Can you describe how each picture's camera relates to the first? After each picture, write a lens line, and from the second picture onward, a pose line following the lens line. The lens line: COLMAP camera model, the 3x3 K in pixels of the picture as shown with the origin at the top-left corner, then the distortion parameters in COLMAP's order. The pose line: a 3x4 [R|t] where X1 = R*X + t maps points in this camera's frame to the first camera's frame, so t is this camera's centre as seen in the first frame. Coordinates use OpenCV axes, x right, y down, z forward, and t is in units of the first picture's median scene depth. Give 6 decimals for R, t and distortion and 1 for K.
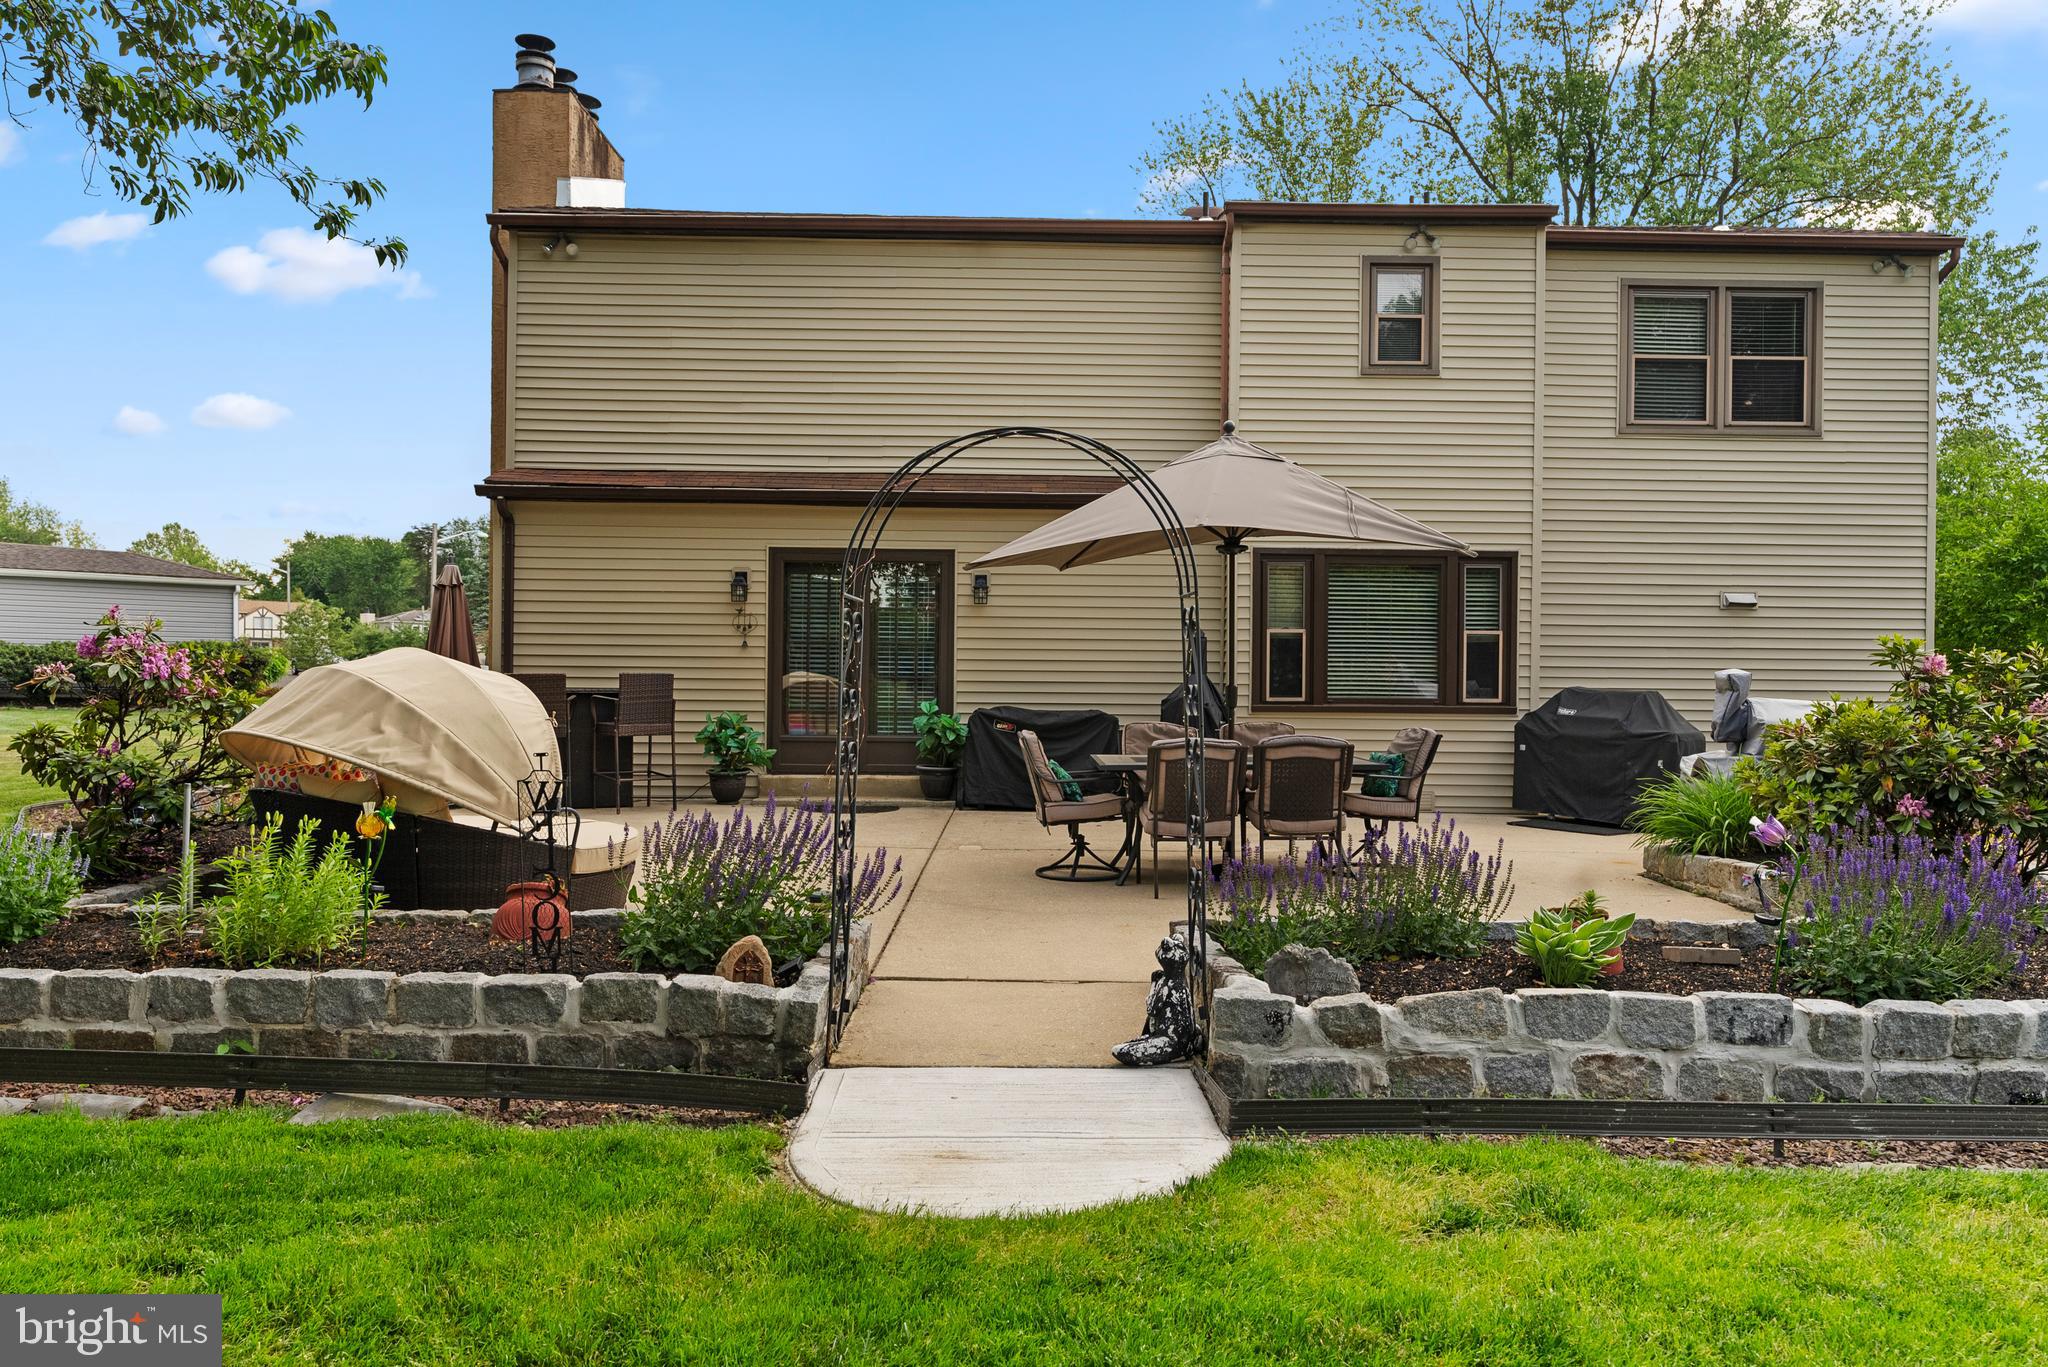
lens RADIAL K [[1407.3, 0, 1041.0], [0, 1407.3, 679.2], [0, 0, 1]] dist [-0.000575, 0.003569]
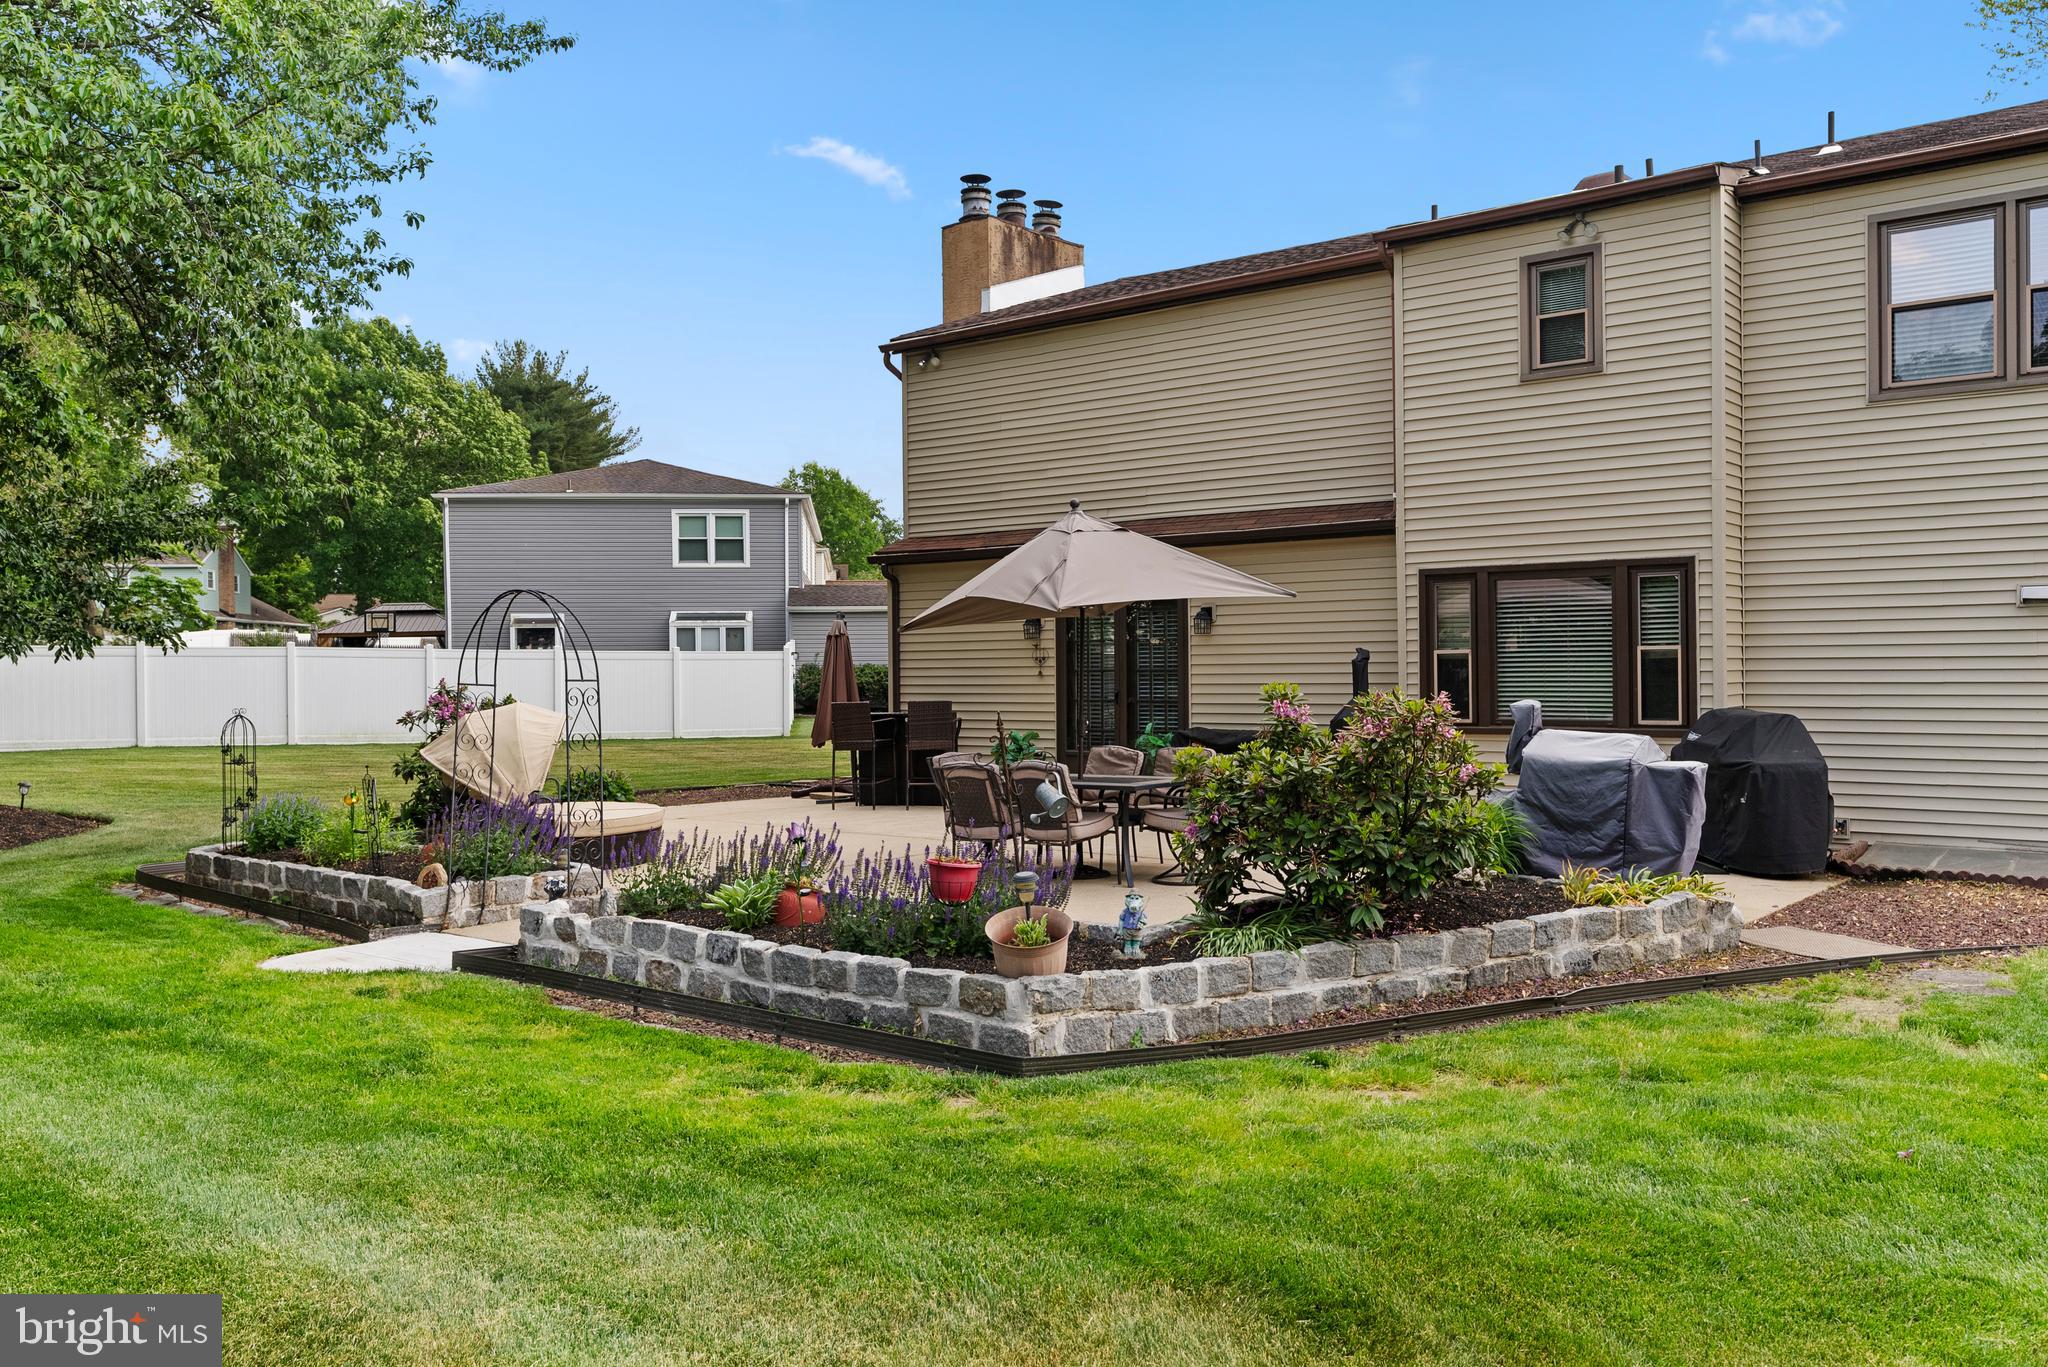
lens RADIAL K [[1615.7, 0, 1024.0], [0, 1615.7, 683.5], [0, 0, 1]] dist [0.001635, -0.004159]
pose [[0.765813, -0.013004, -0.642932, 1.503232], [0.018155, 0.999834, 0.001403, -0.042323], [0.642807, -0.012747, 0.765922, -0.138846]]
